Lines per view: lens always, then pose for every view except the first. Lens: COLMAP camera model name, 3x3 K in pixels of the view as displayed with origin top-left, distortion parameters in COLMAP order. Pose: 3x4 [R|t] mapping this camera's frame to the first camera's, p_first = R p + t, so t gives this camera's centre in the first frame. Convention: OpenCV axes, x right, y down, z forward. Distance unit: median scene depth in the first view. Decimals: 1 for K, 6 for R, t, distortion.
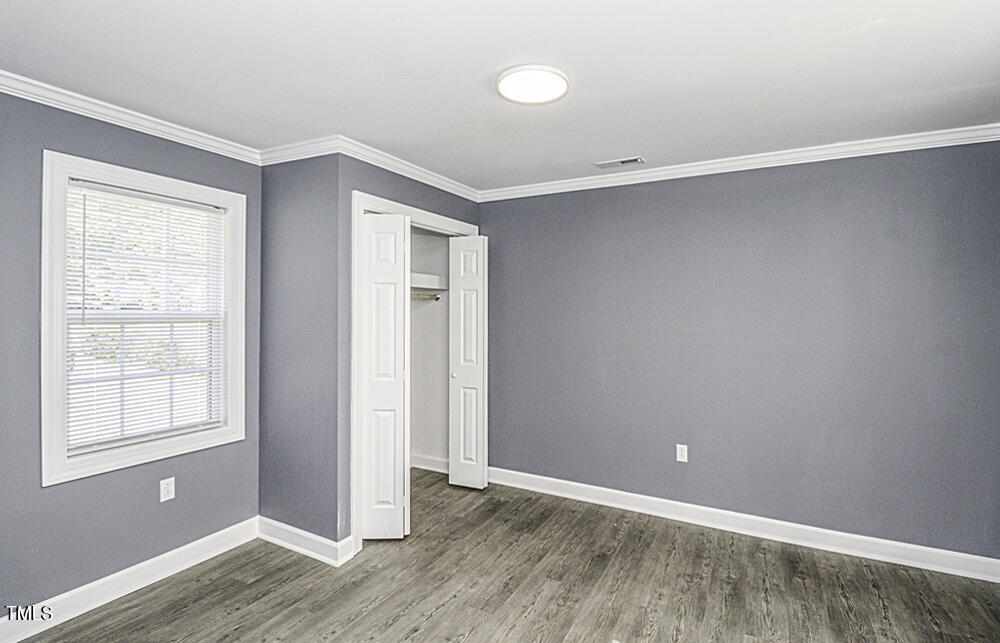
lens RADIAL K [[464.9, 0, 504.3], [0, 464.9, 307.8], [0, 0, 1]] dist [0.003223, -0.016559]
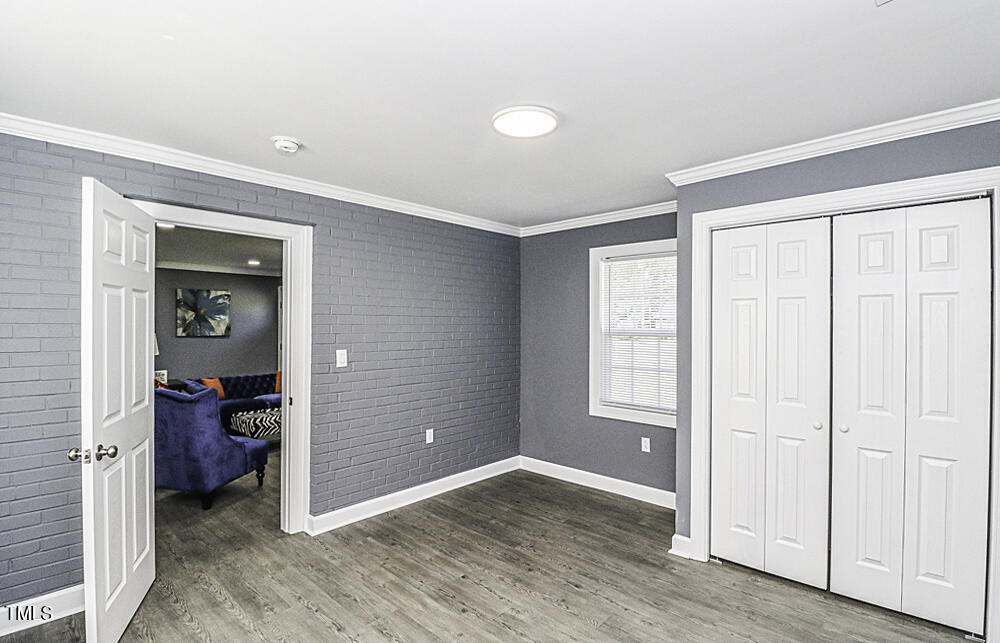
lens RADIAL K [[464.0, 0, 526.1], [0, 464.0, 326.5], [0, 0, 1]] dist [-0.000918, -0.008639]
pose [[-0.196603, -0.007627, -0.980454, 0.788287], [-0.001361, 0.999971, -0.007506, 0.011148], [0.980482, -0.000141, -0.196608, 0.833466]]
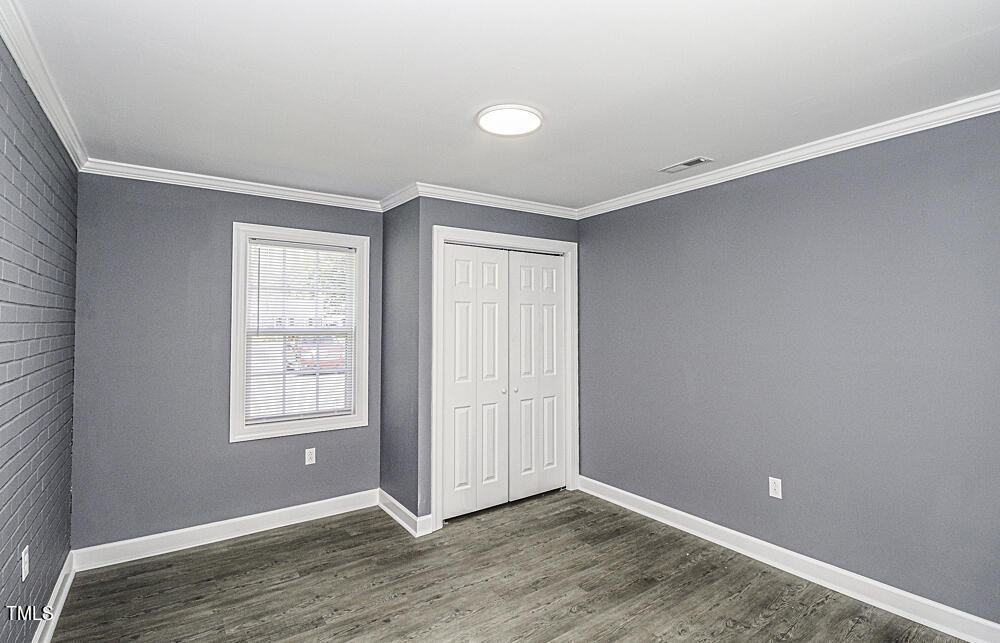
lens RADIAL K [[464.9, 0, 504.3], [0, 464.9, 307.8], [0, 0, 1]] dist [0.003223, -0.016559]
pose [[0.899589, -0.023205, -0.436121, 0.368366], [0.010440, 0.999445, -0.031645, 0.001429], [0.436614, 0.023915, 0.899331, -0.001799]]
